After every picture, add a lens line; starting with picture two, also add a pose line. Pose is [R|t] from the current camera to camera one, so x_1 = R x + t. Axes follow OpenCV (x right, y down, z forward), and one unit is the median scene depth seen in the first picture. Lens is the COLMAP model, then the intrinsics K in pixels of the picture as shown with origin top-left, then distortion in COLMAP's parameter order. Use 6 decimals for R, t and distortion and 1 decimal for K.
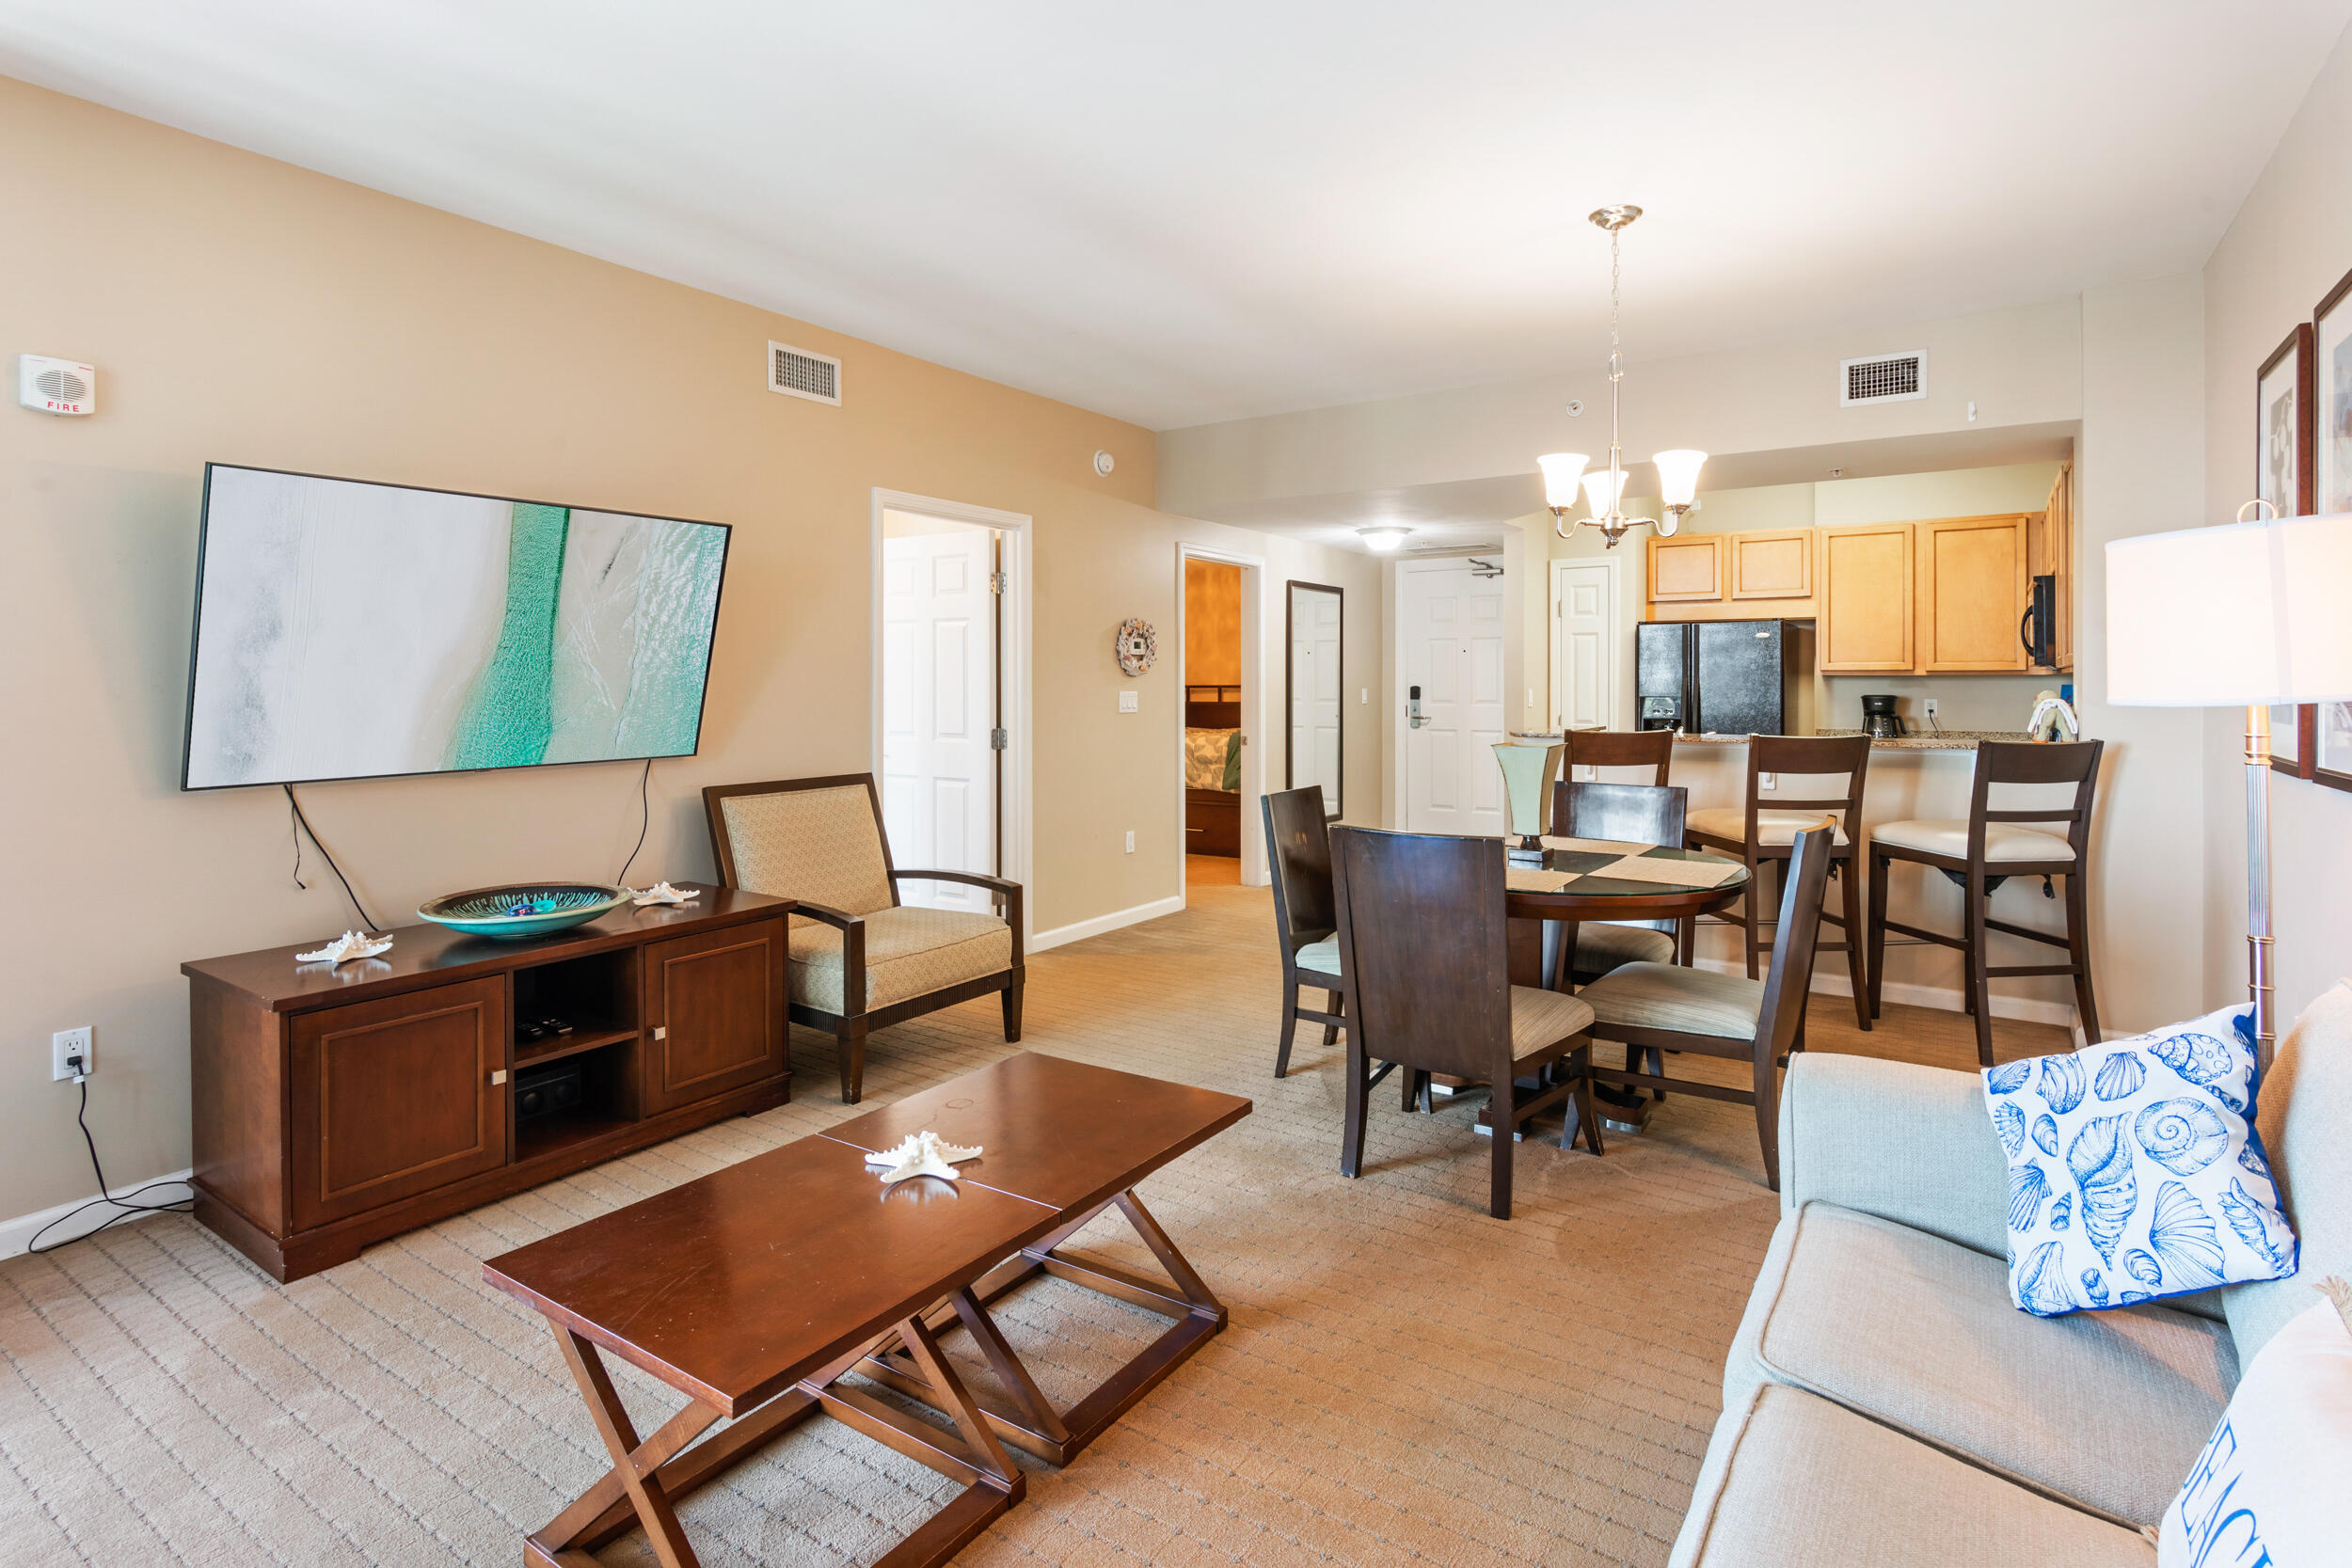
lens RADIAL K [[1183.0, 0, 1184.8], [0, 1183.0, 690.7], [0, 0, 1]] dist [0.000037, -0.000316]
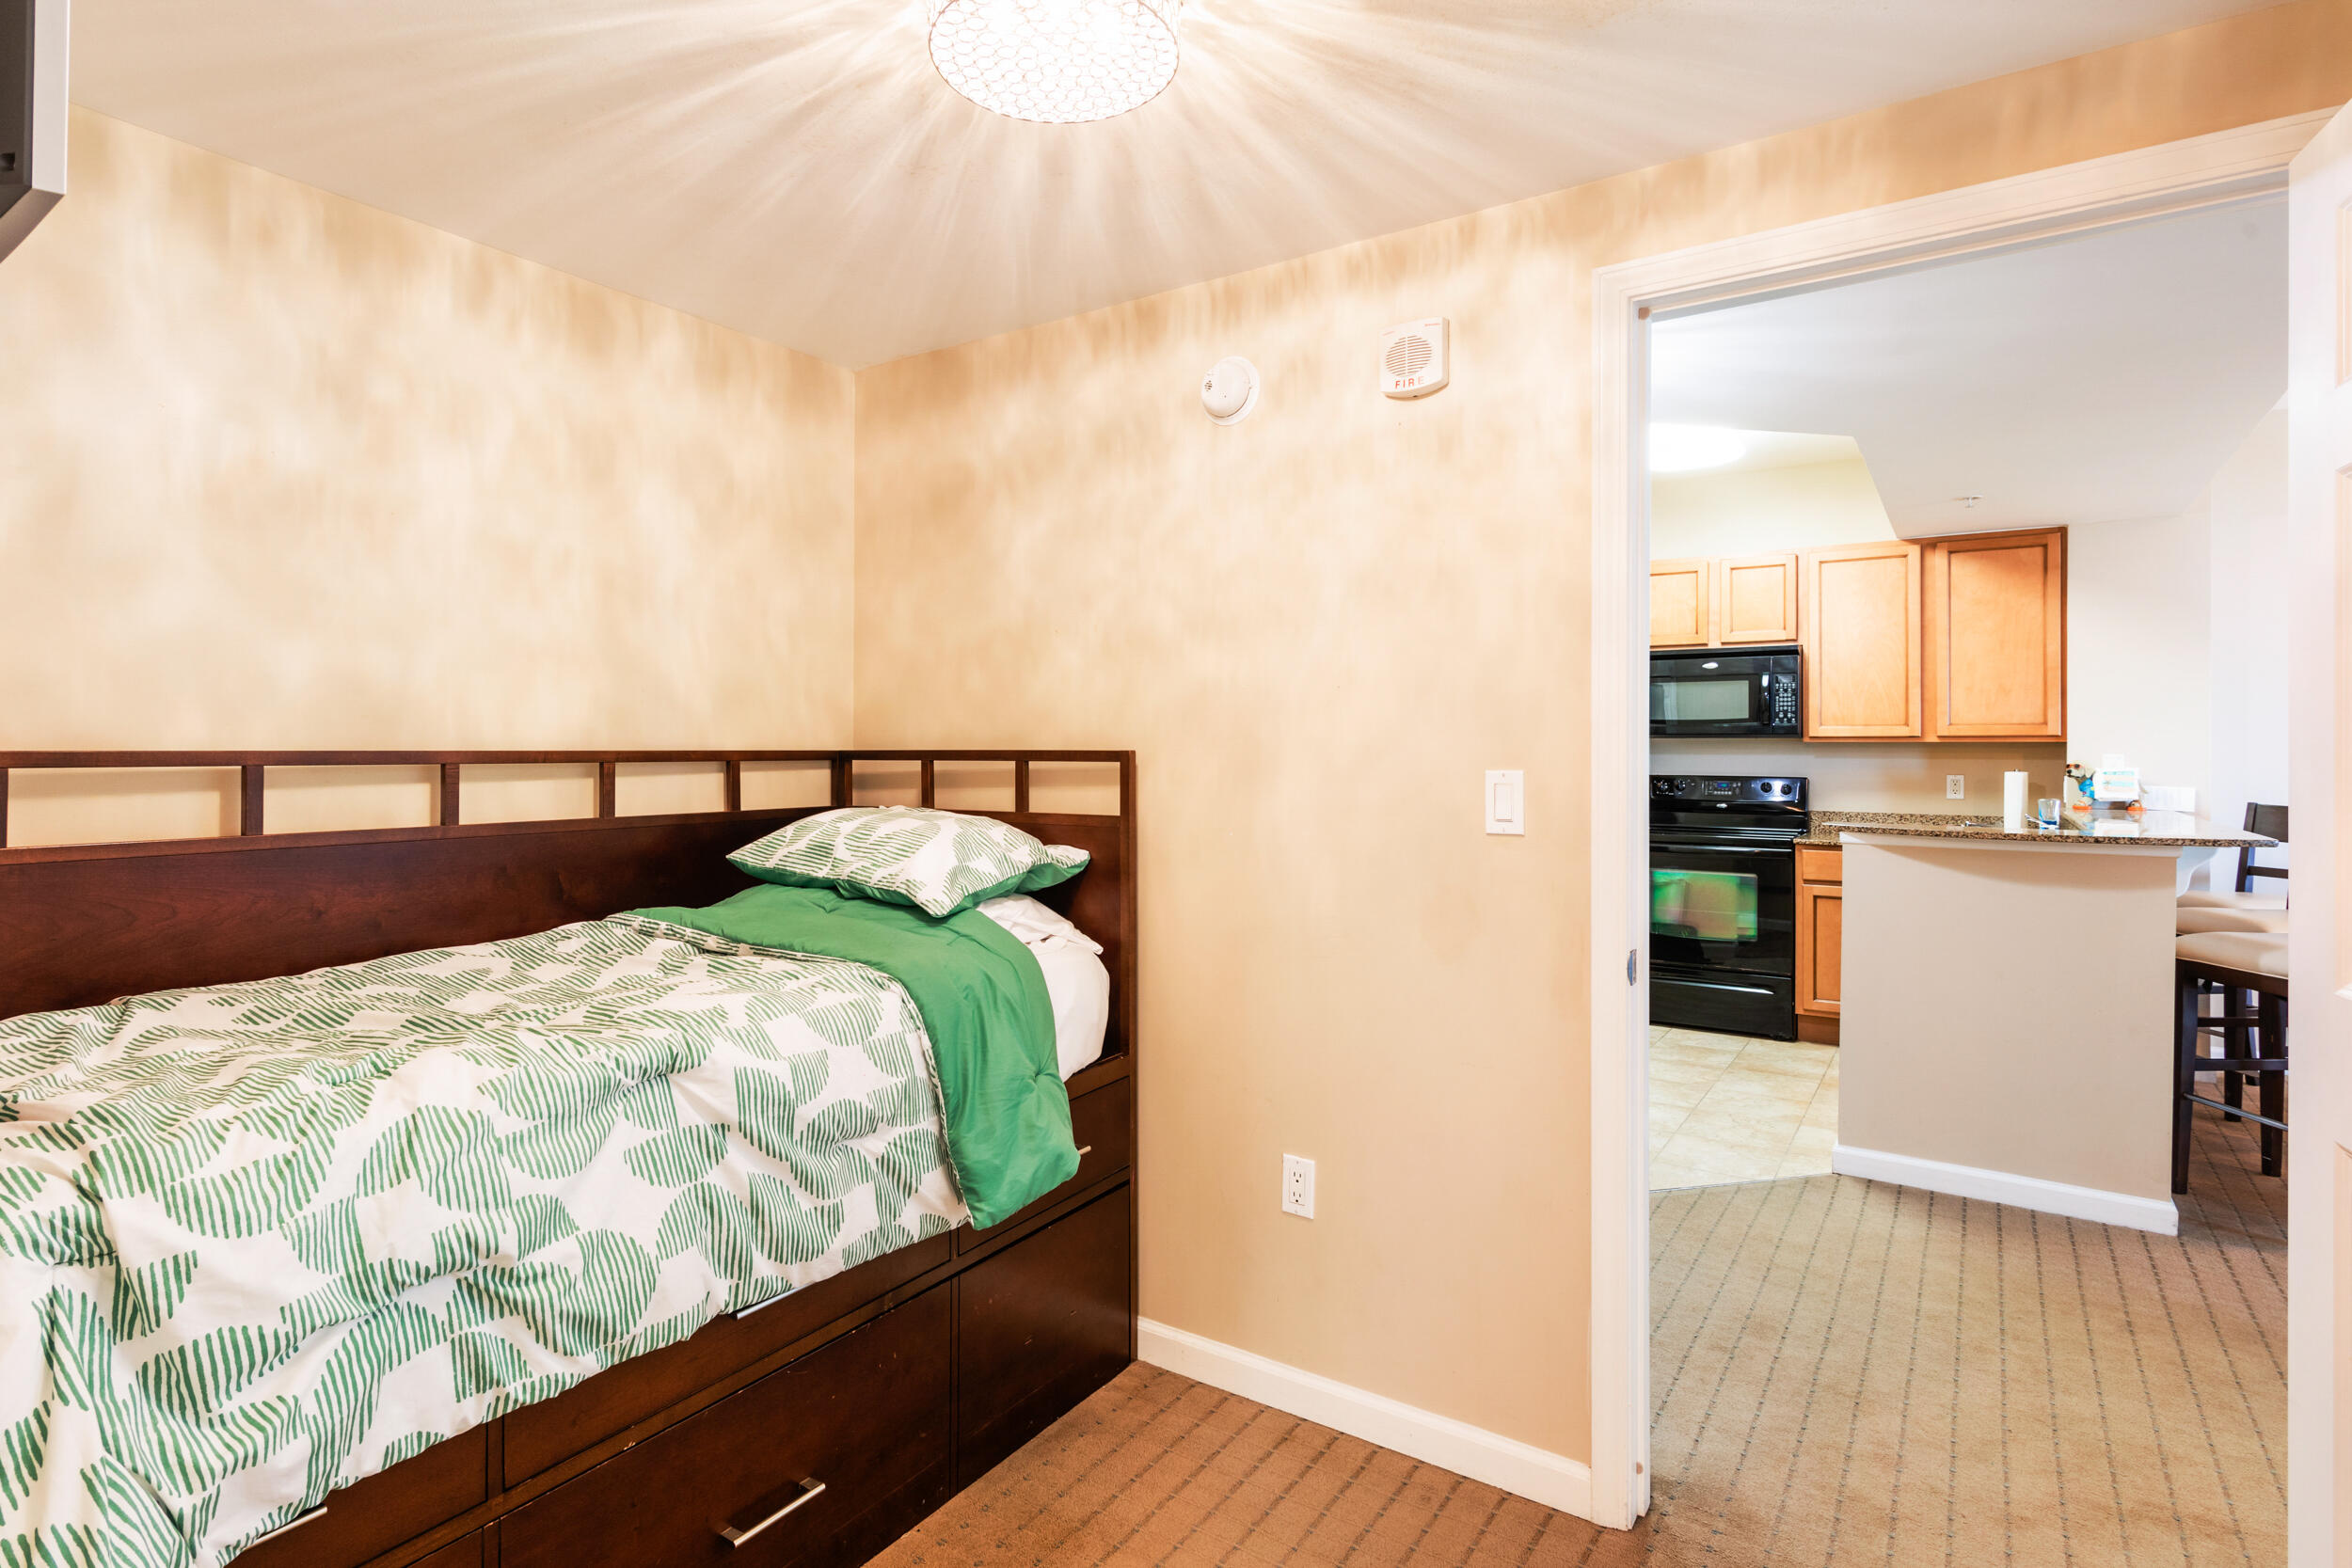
lens RADIAL K [[1183.0, 0, 1185.1], [0, 1183.0, 773.2], [0, 0, 1]] dist [0.000037, -0.000316]
pose [[0.018312, -0.016794, 0.999691, -0.226769], [0.002304, 0.999857, 0.016755, -0.005064], [-0.999830, 0.001996, 0.018348, 1.178868]]
